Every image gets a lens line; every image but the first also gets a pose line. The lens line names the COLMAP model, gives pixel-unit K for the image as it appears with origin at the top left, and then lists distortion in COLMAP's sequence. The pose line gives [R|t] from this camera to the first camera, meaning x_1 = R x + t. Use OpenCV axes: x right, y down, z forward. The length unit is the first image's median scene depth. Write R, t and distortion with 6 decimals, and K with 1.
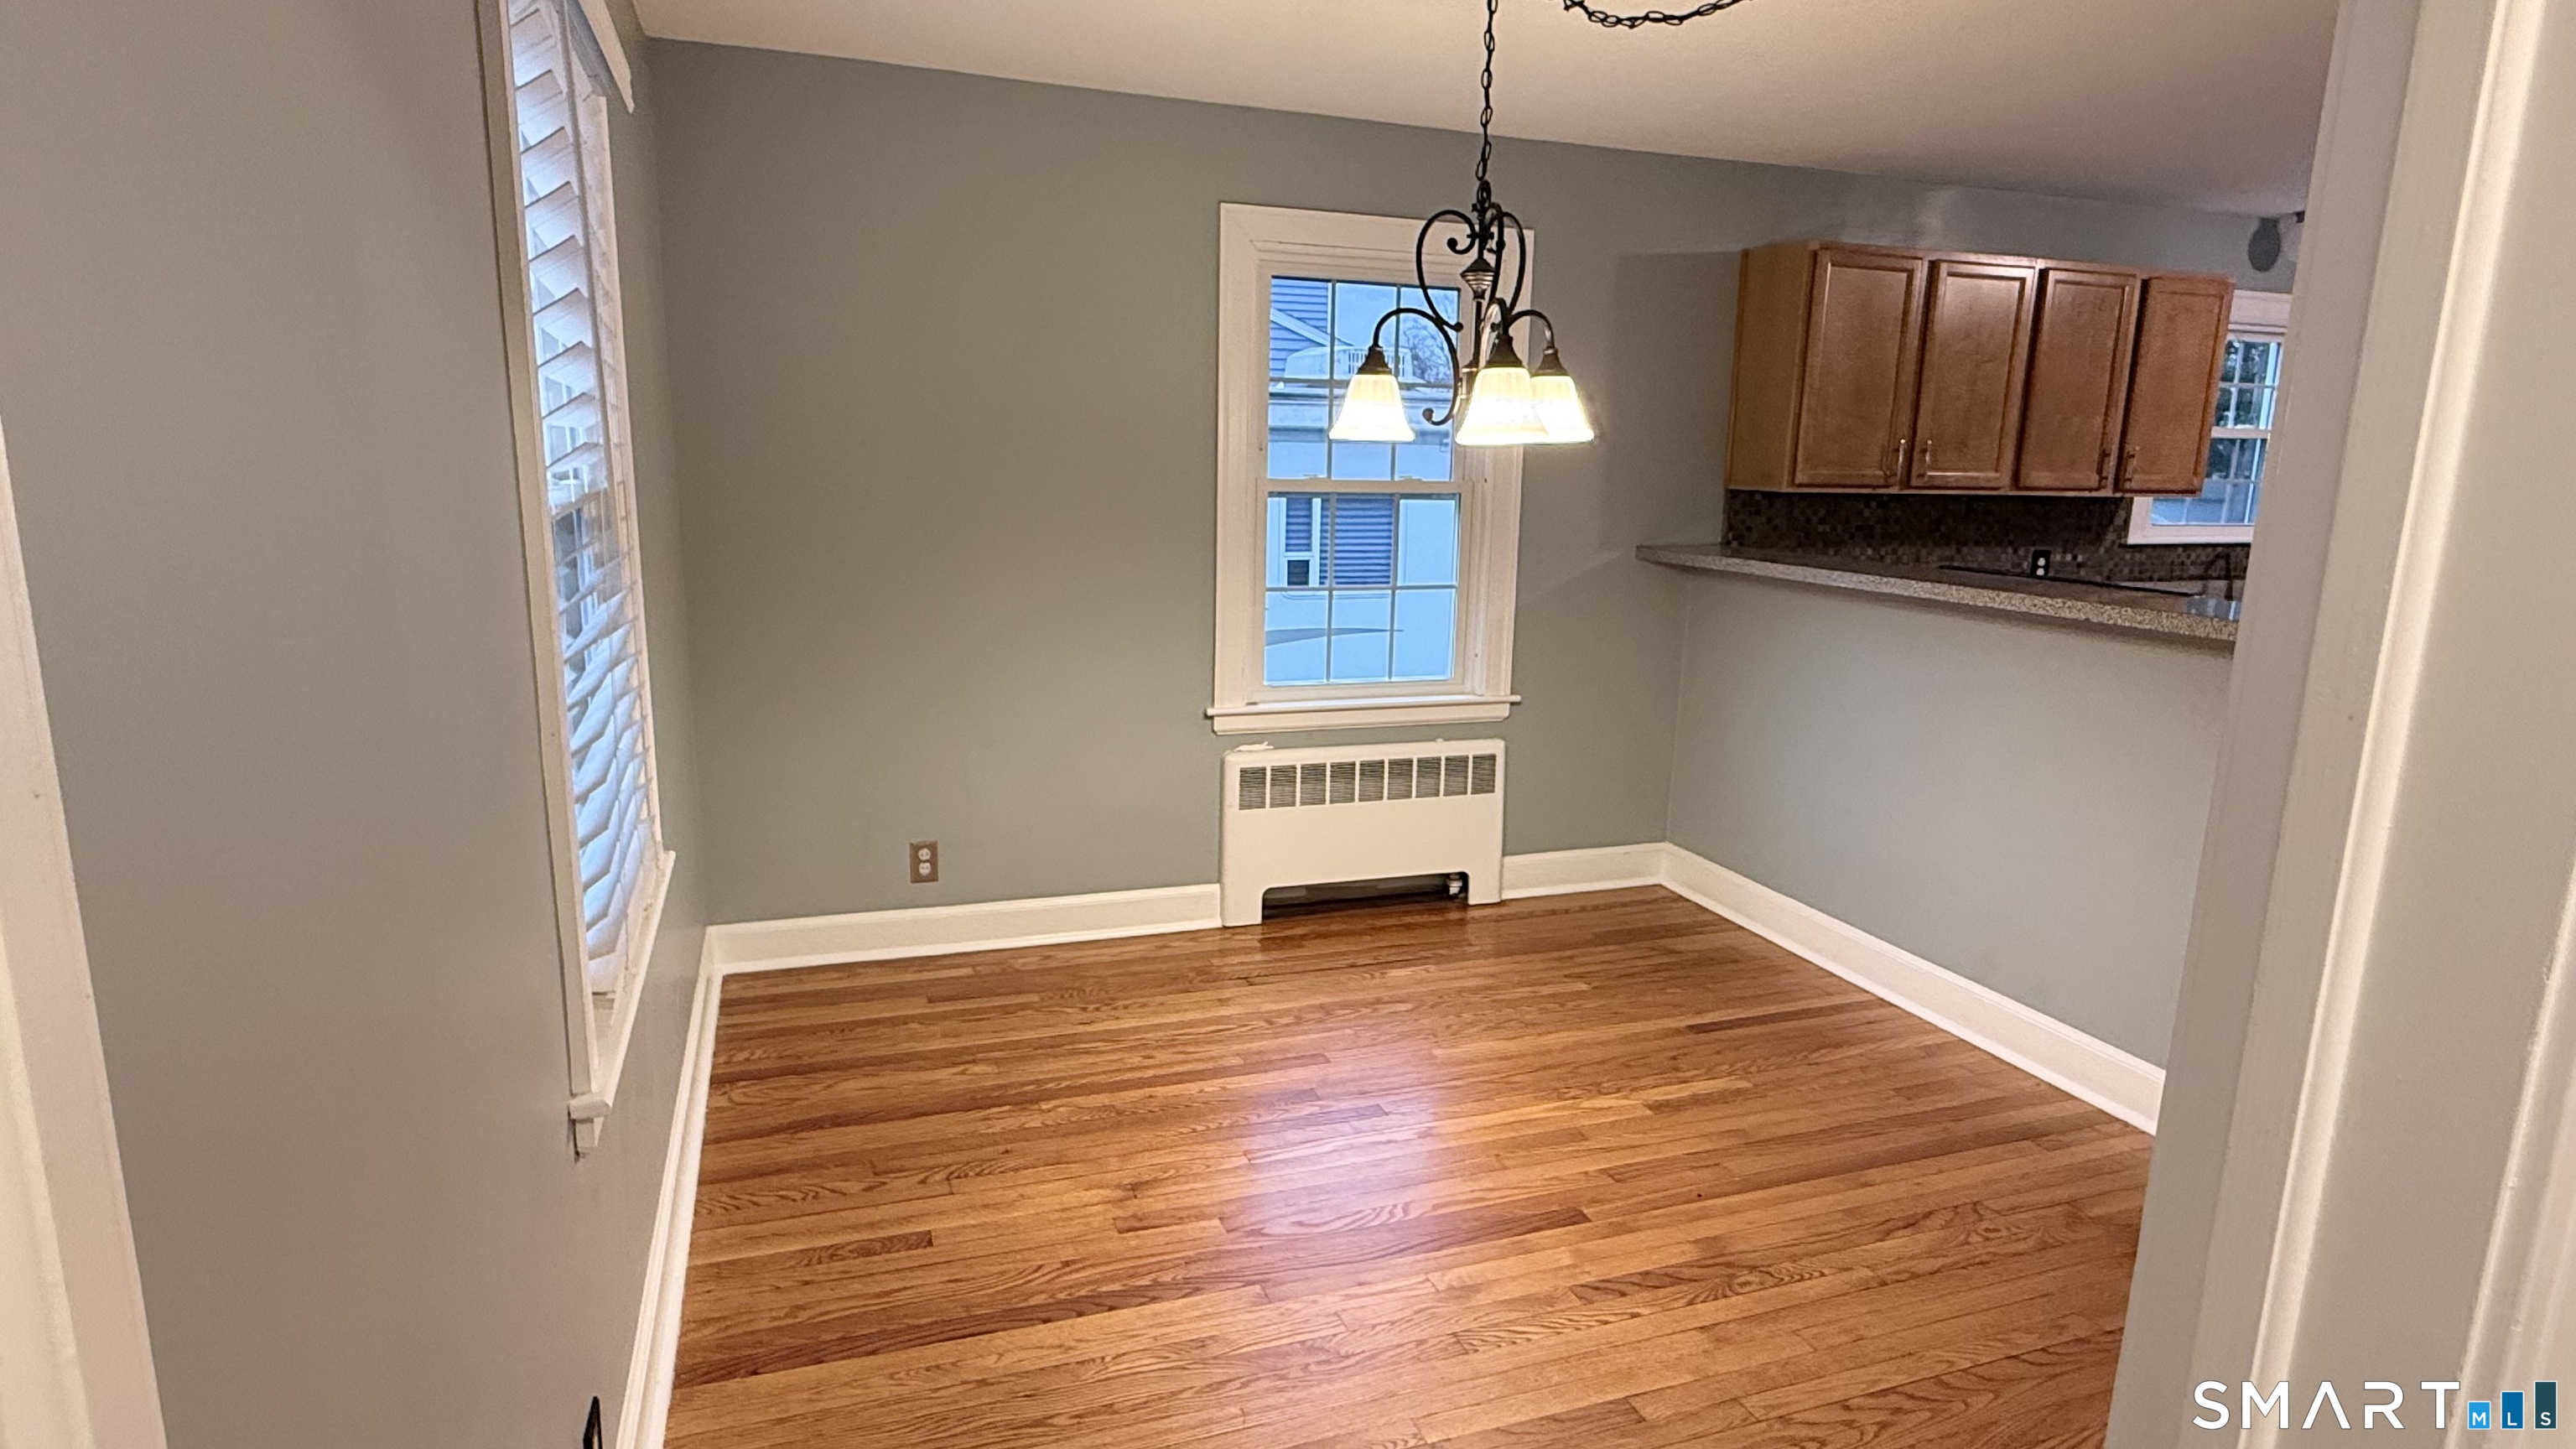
lens RADIAL K [[1361.4, 0, 1288.0], [0, 1361.4, 724.5], [0, 0, 1]] dist [-0.001723, -0.000126]
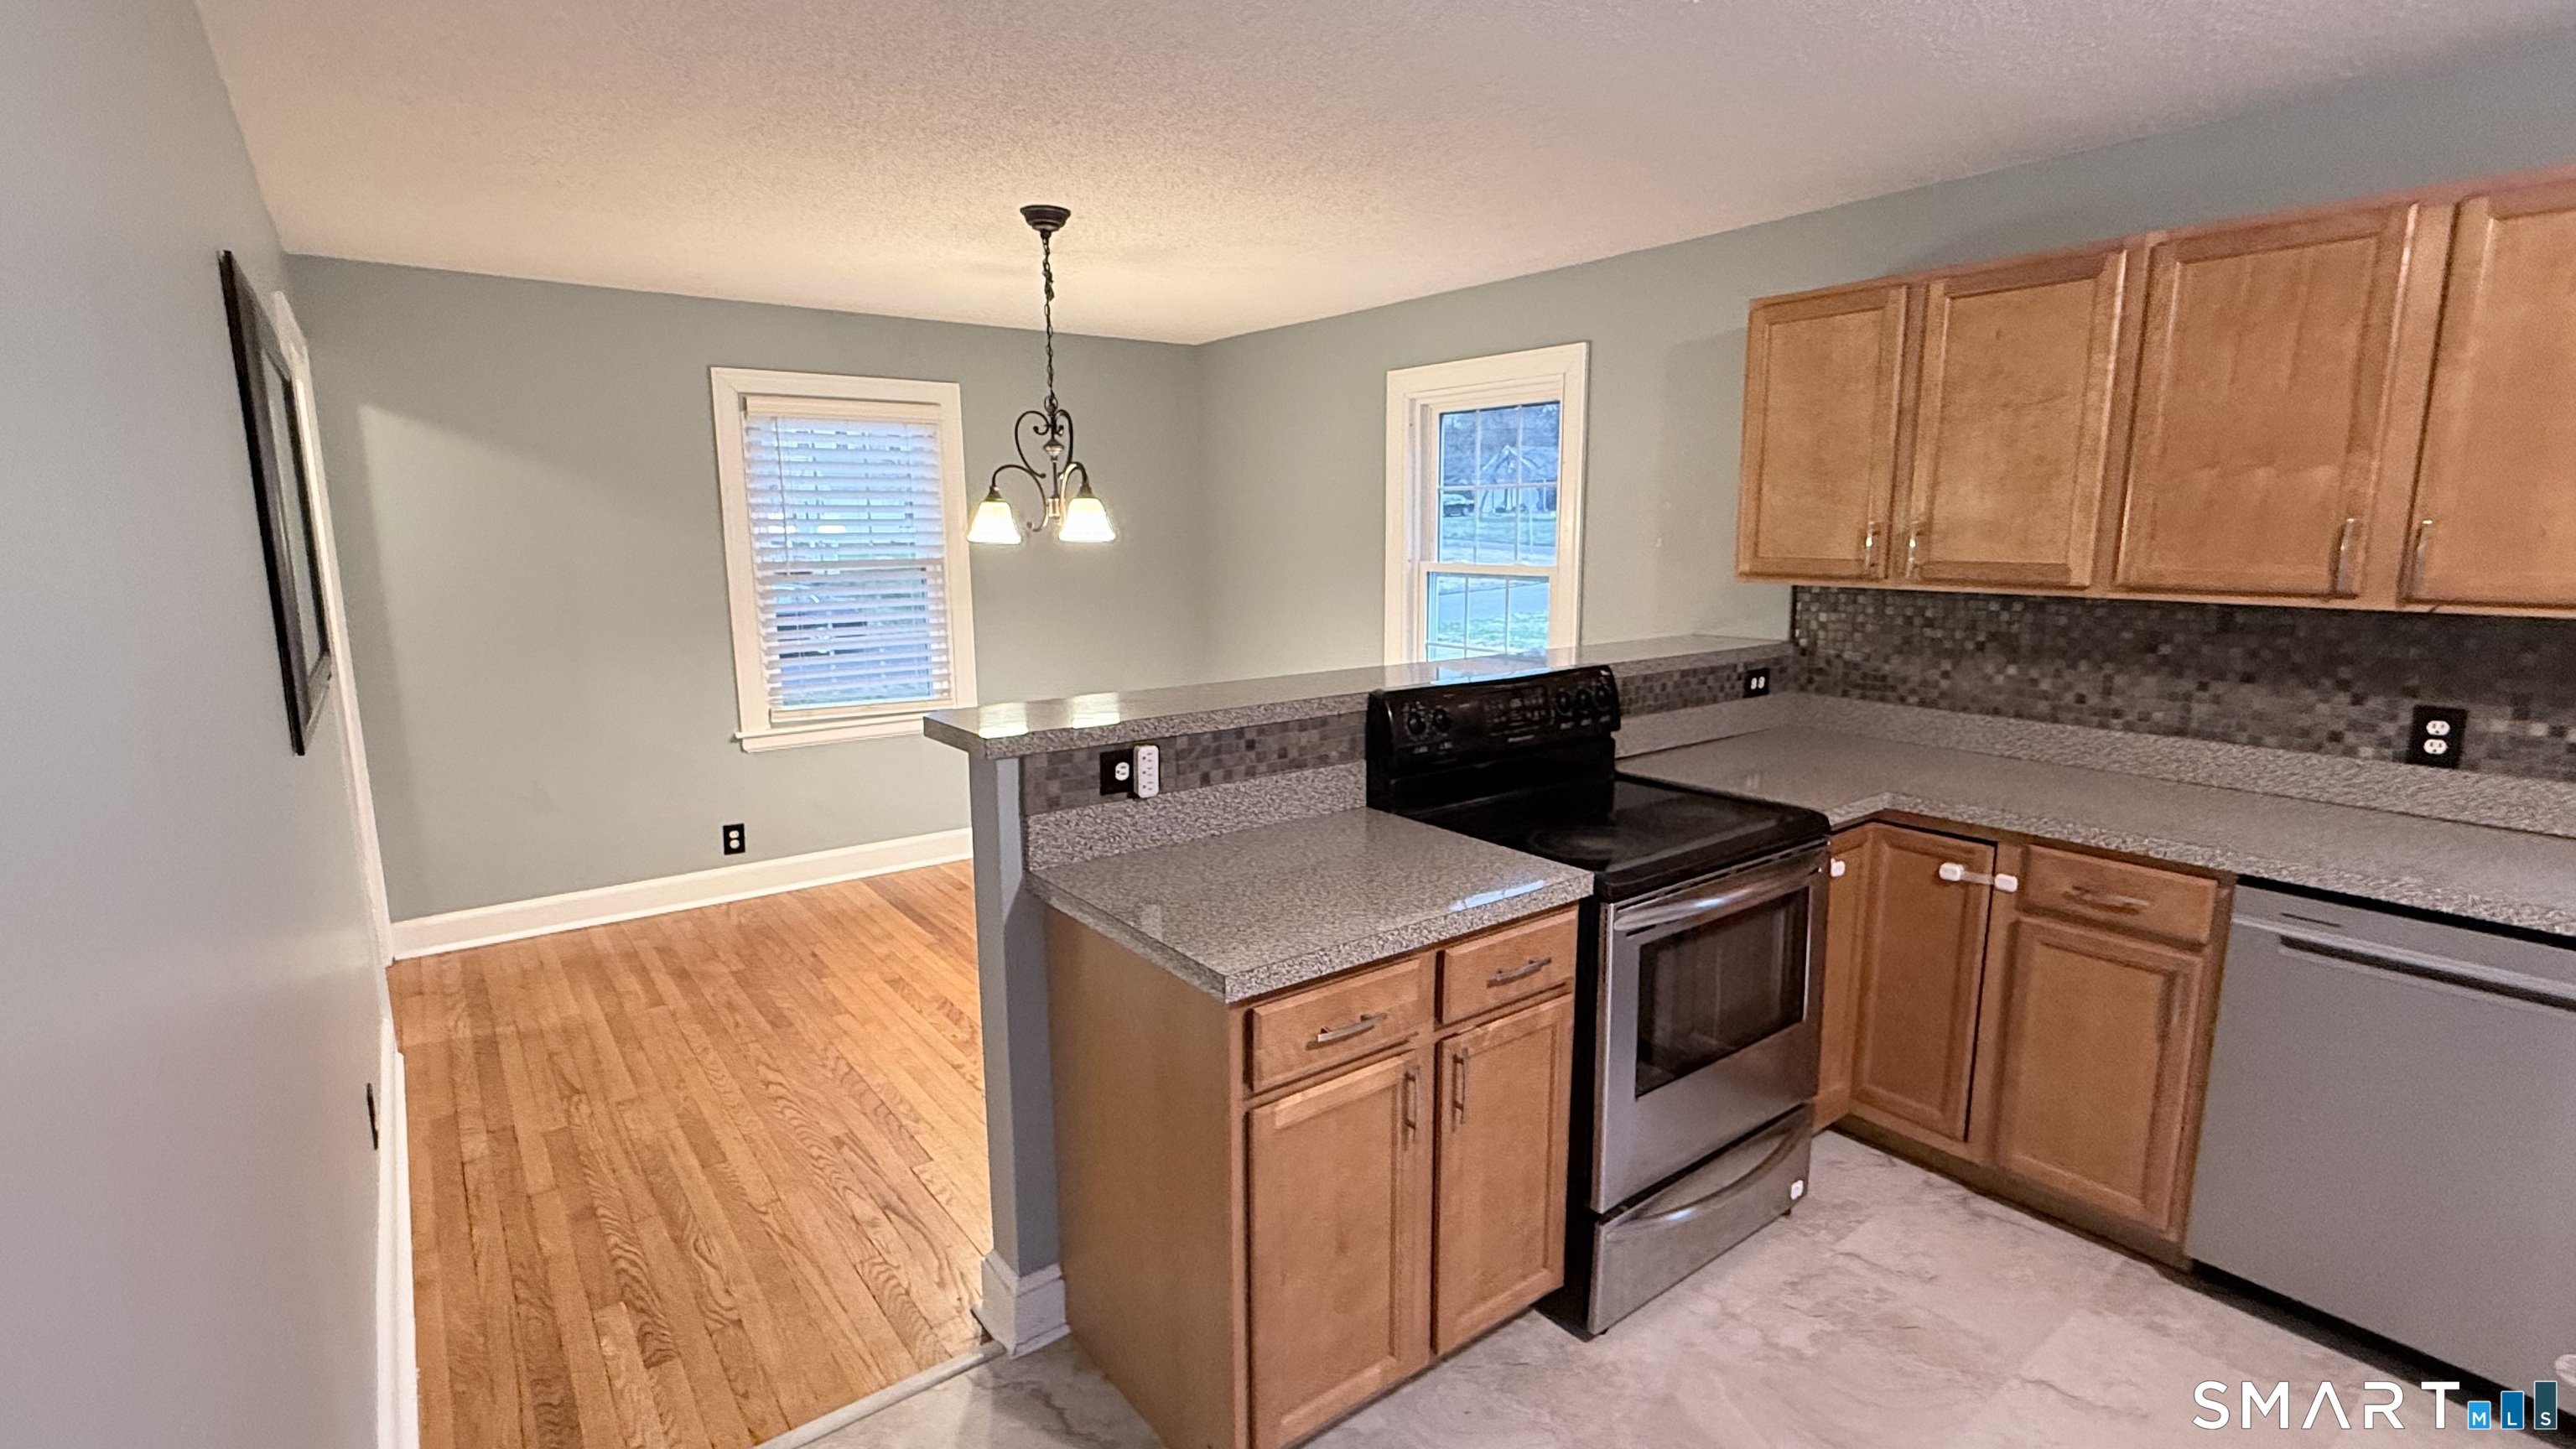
lens RADIAL K [[1172.6, 0, 1295.3], [0, 1172.6, 727.4], [0, 0, 1]] dist [-0.000242, -0.000711]
pose [[0.301111, 0.141166, -0.943082, 0.905415], [-0.178320, 0.979872, 0.089738, -0.084693], [0.936768, 0.141149, 0.320223, 0.443679]]
